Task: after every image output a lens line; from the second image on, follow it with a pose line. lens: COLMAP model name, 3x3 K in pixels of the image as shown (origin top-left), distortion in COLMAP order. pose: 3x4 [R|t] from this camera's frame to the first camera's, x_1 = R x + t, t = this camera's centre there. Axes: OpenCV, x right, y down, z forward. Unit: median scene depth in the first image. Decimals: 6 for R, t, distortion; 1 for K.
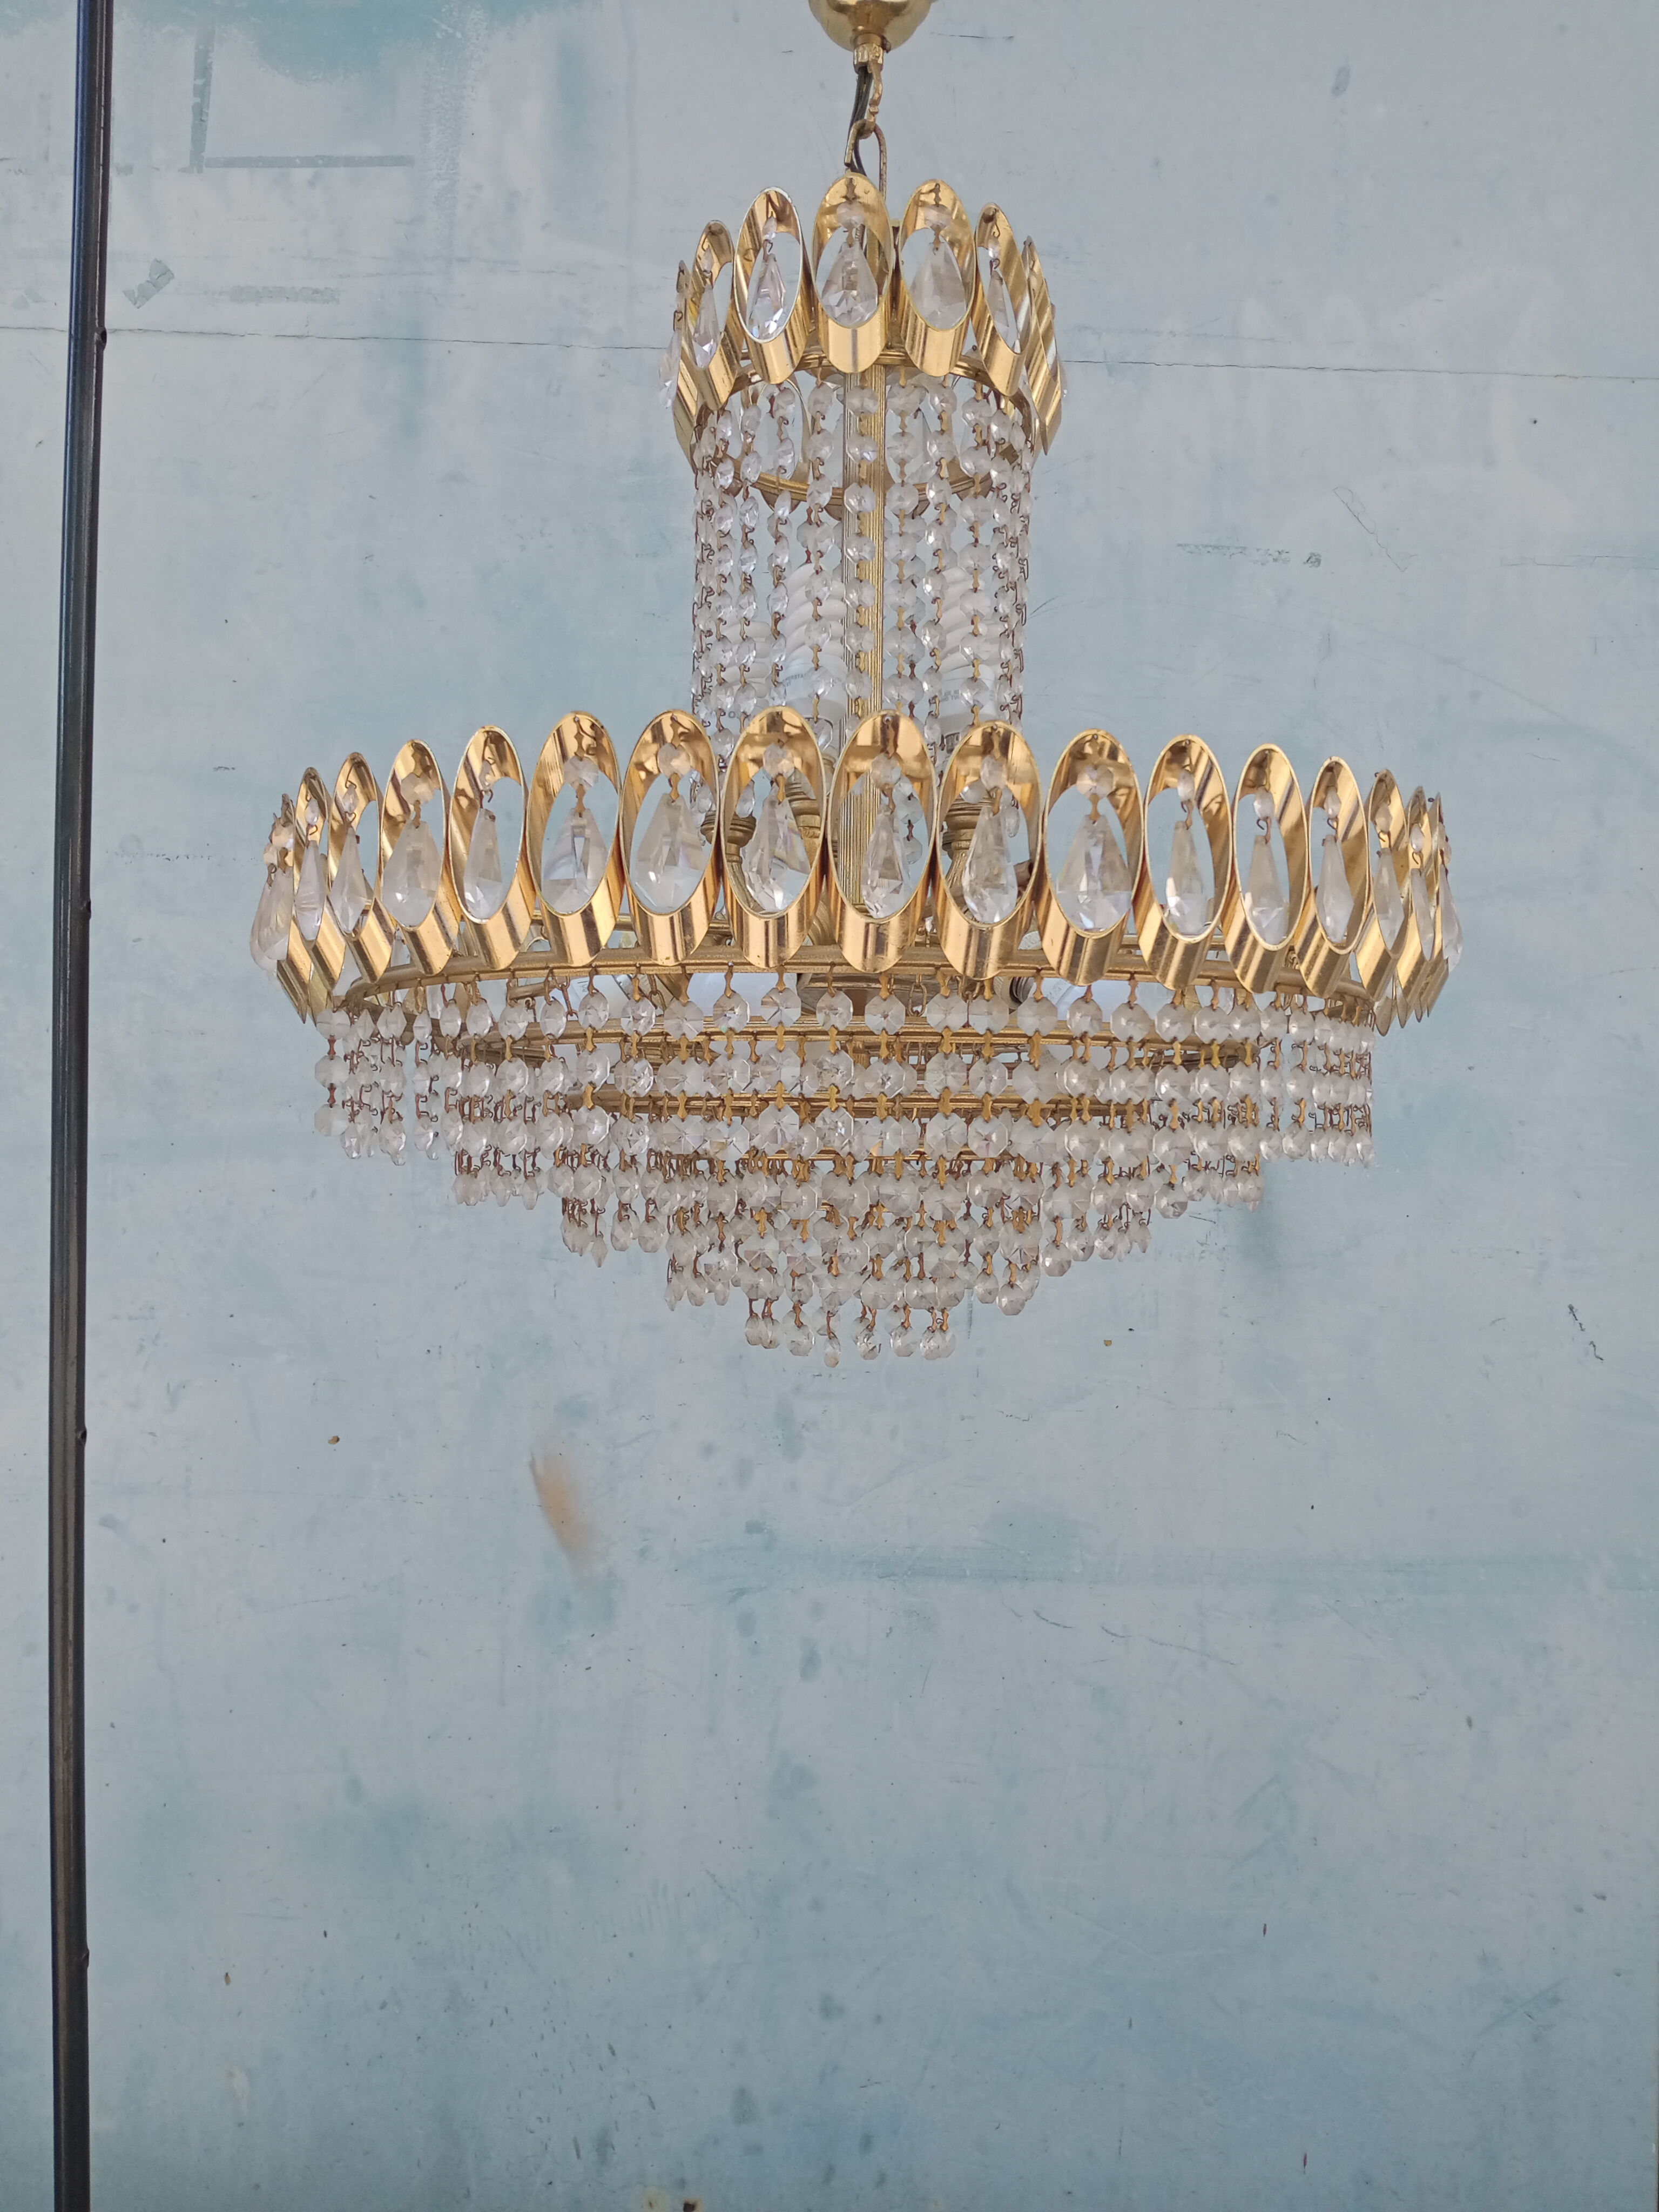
lens RADIAL K [[1745.3, 0, 829.5], [0, 1745.3, 1106.0], [0, 0, 1]] dist [0.011082, -0.071200]
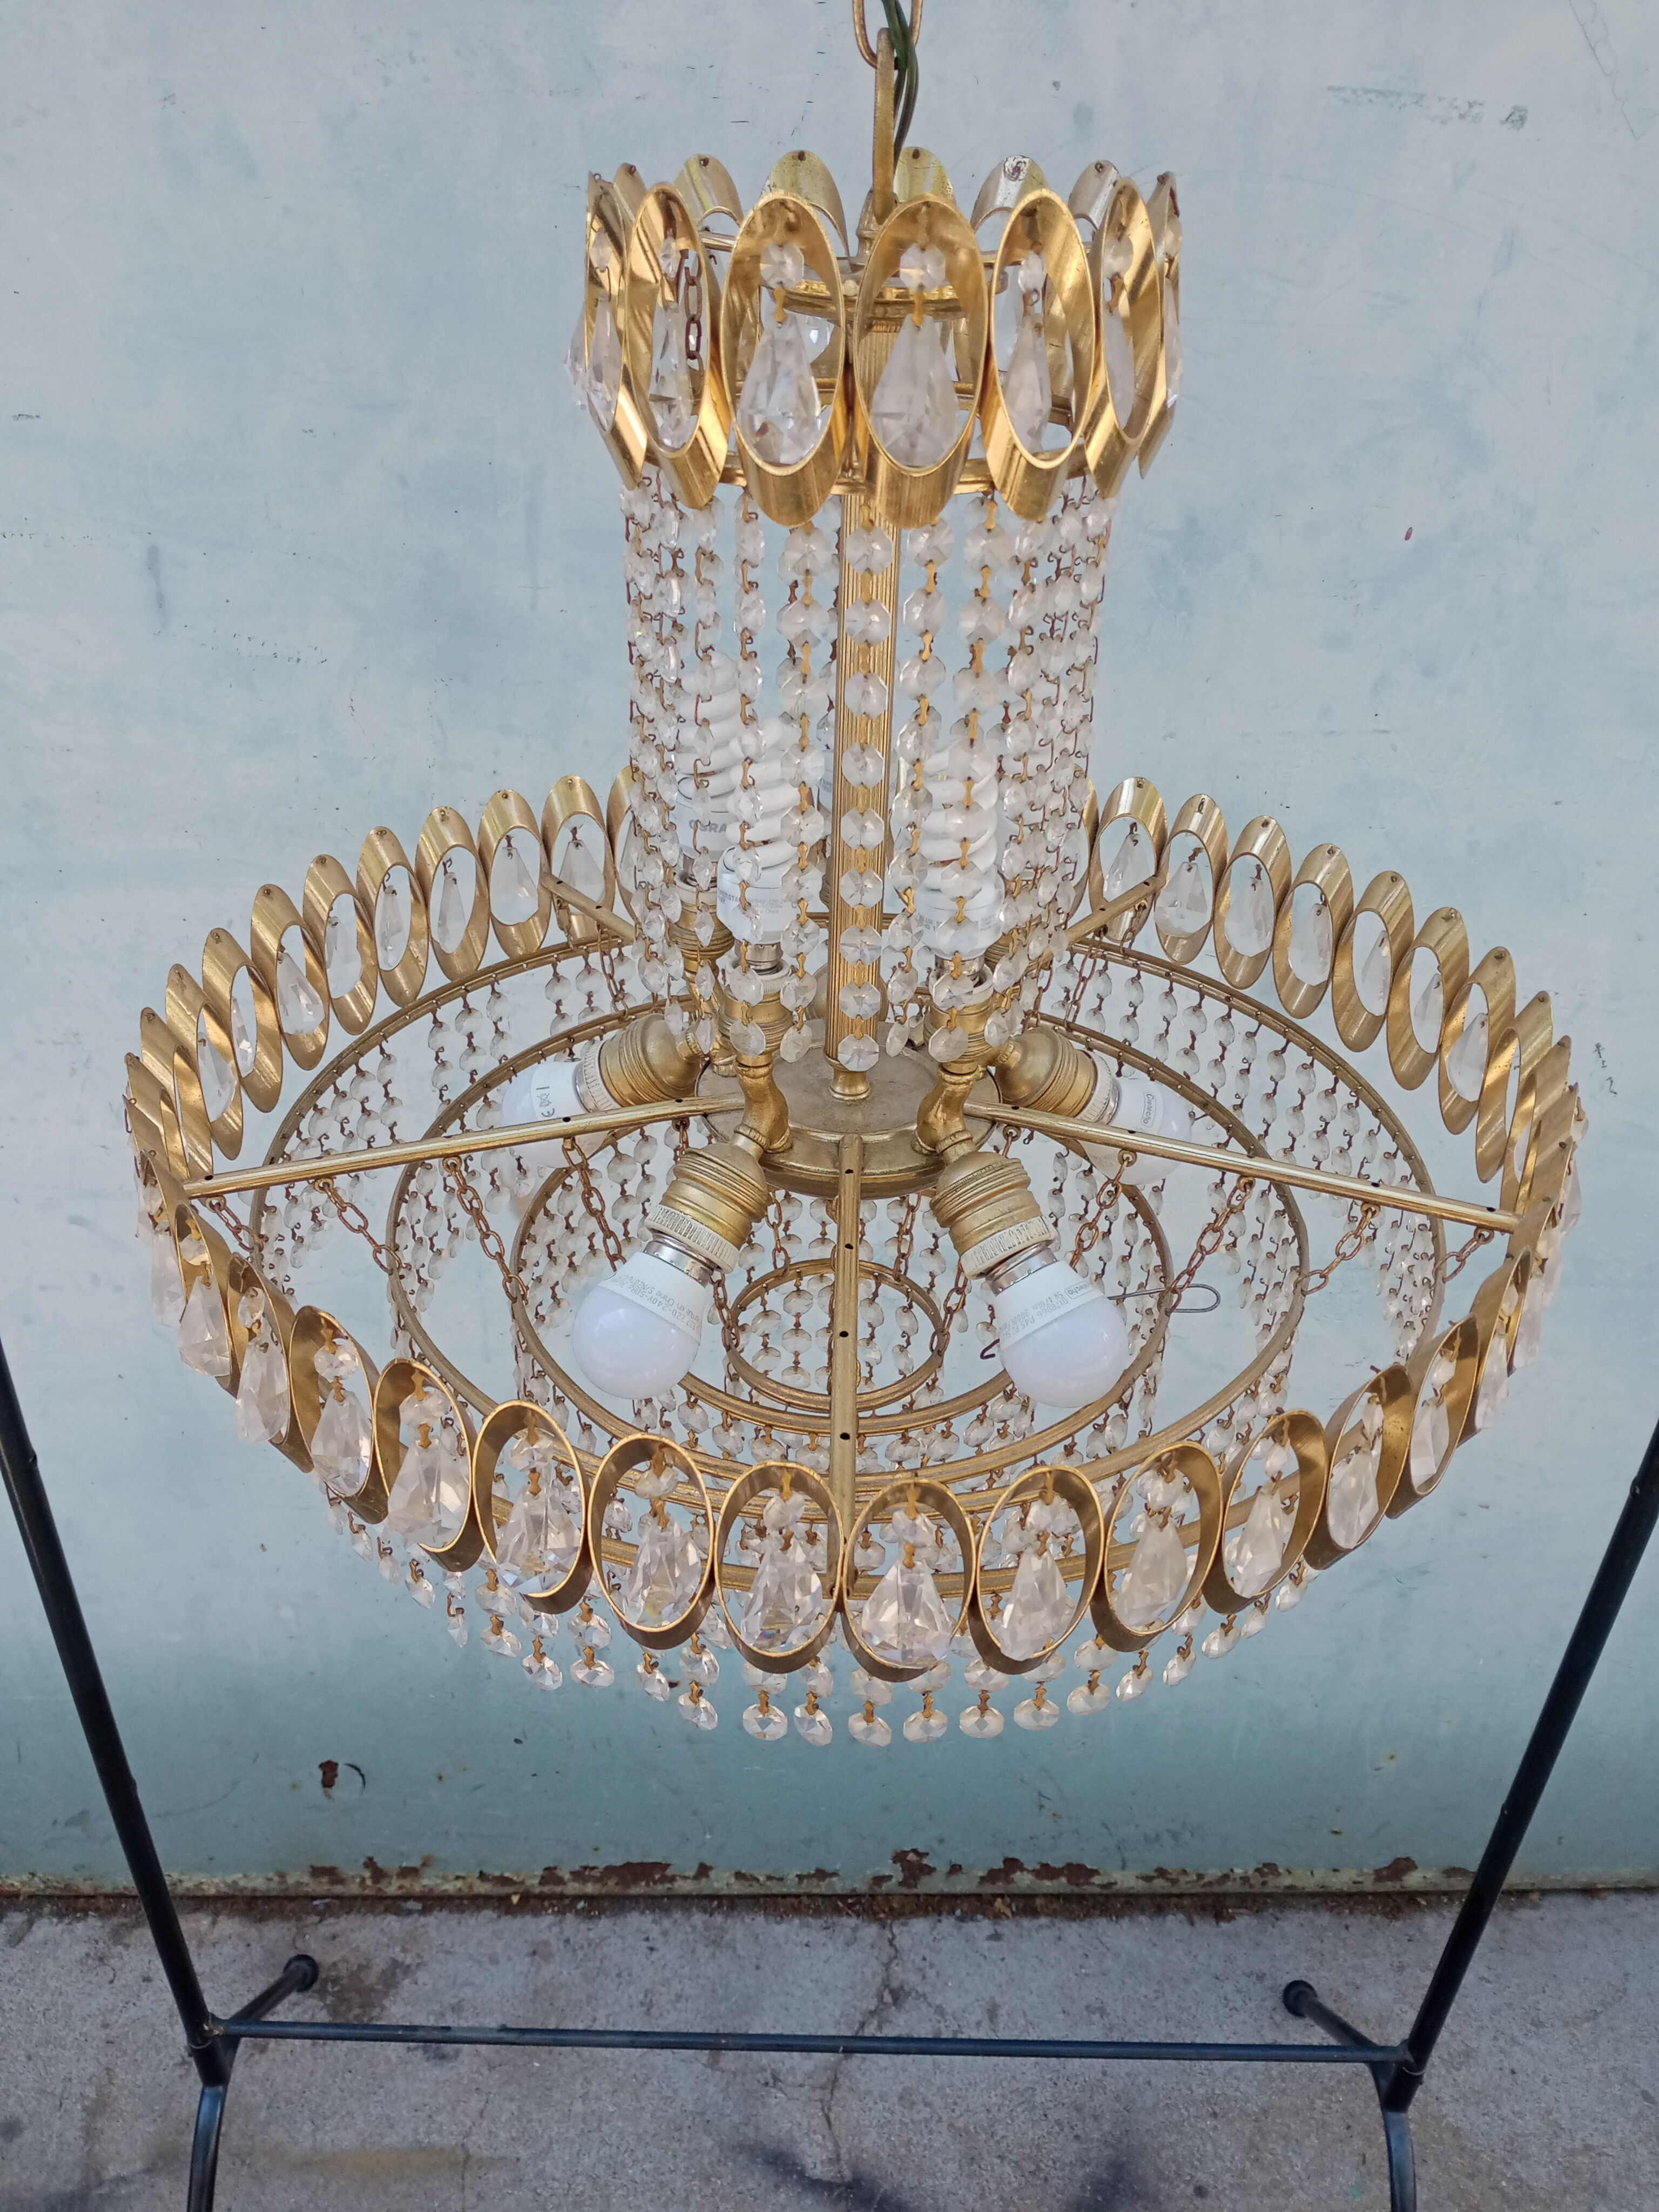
lens RADIAL K [[1745.3, 0, 829.5], [0, 1745.3, 1106.0], [0, 0, 1]] dist [0.011082, -0.071200]
pose [[0.999540, 0.029647, 0.006449, 0.008660], [-0.028243, 0.831500, 0.554806, -0.378849], [0.011086, -0.554733, 0.831955, 0.207920]]
